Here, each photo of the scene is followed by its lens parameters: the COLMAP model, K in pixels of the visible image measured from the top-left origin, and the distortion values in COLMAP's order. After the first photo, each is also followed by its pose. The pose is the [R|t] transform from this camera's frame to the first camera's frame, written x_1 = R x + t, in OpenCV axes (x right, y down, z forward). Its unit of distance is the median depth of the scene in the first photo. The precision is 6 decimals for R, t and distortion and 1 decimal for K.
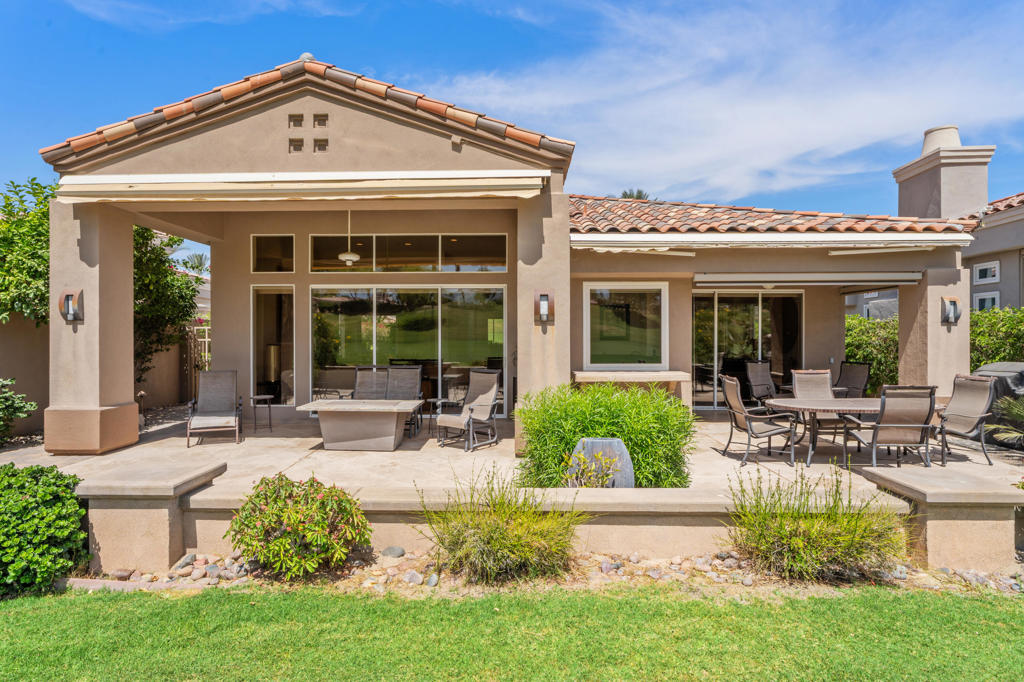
lens RADIAL K [[576.8, 0, 511.4], [0, 576.8, 340.3], [0, 0, 1]] dist [-0.007656, -0.001484]
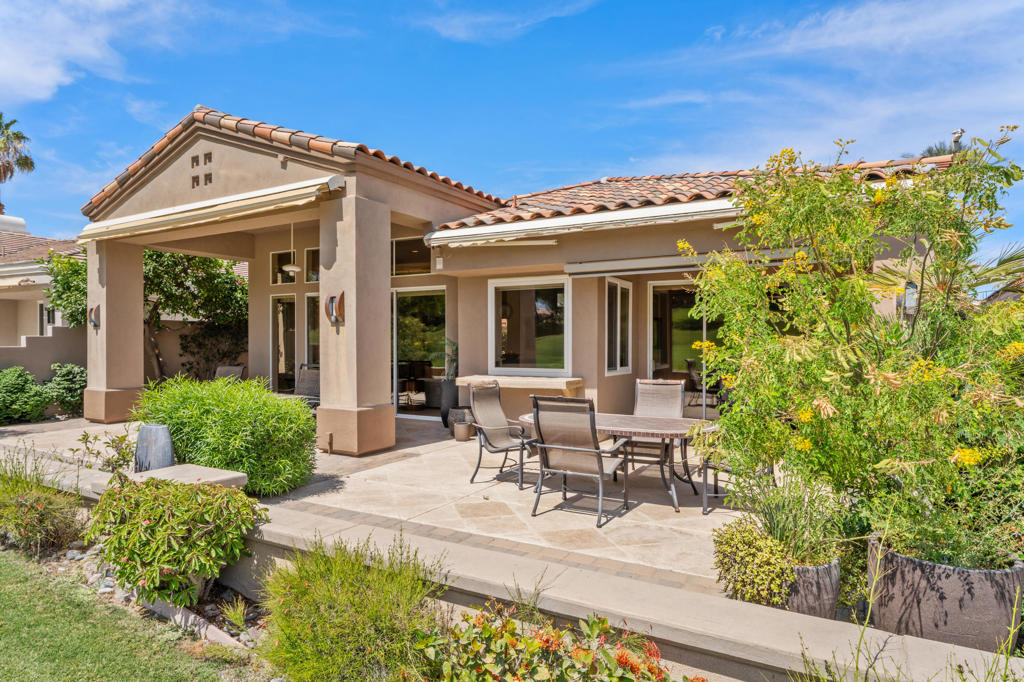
lens RADIAL K [[621.1, 0, 513.8], [0, 621.1, 341.4], [0, 0, 1]] dist [0.003889, 0.001470]
pose [[0.865247, 0.002307, -0.501340, 0.878788], [-0.001951, 0.999997, 0.001233, -0.001060], [0.501341, -0.000089, 0.865250, 0.194776]]
